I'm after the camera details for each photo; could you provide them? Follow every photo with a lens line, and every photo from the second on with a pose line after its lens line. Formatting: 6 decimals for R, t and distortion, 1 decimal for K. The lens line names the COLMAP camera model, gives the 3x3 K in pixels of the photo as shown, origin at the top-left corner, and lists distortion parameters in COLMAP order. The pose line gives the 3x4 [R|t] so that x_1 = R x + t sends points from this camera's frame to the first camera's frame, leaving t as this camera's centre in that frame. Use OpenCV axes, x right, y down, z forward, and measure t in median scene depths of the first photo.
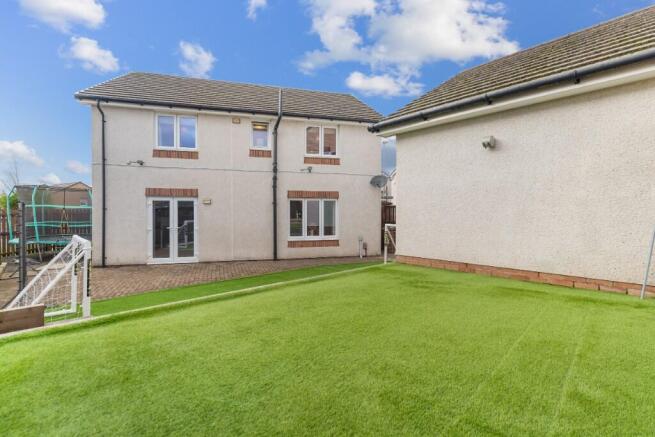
lens RADIAL K [[311.5, 0, 333.1], [0, 311.5, 214.7], [0, 0, 1]] dist [-0.005611, 0.000159]
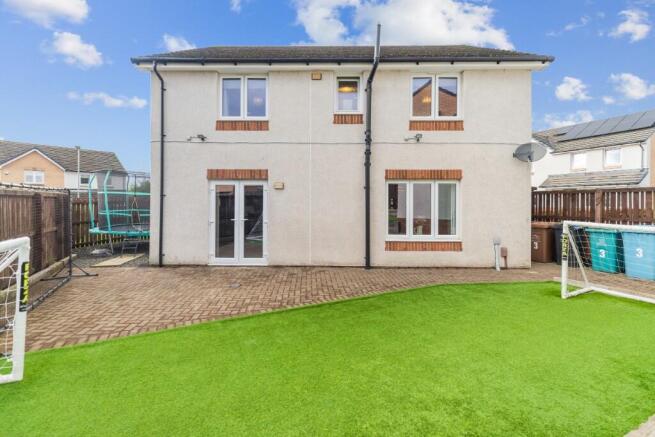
lens RADIAL K [[311.5, 0, 327.9], [0, 311.5, 212.2], [0, 0, 1]] dist [-0.005611, 0.000159]
pose [[0.960166, 0.012519, -0.279149, -0.076967], [-0.005551, 0.999653, 0.025740, 0.001587], [0.279374, -0.023165, 0.959903, 0.299080]]
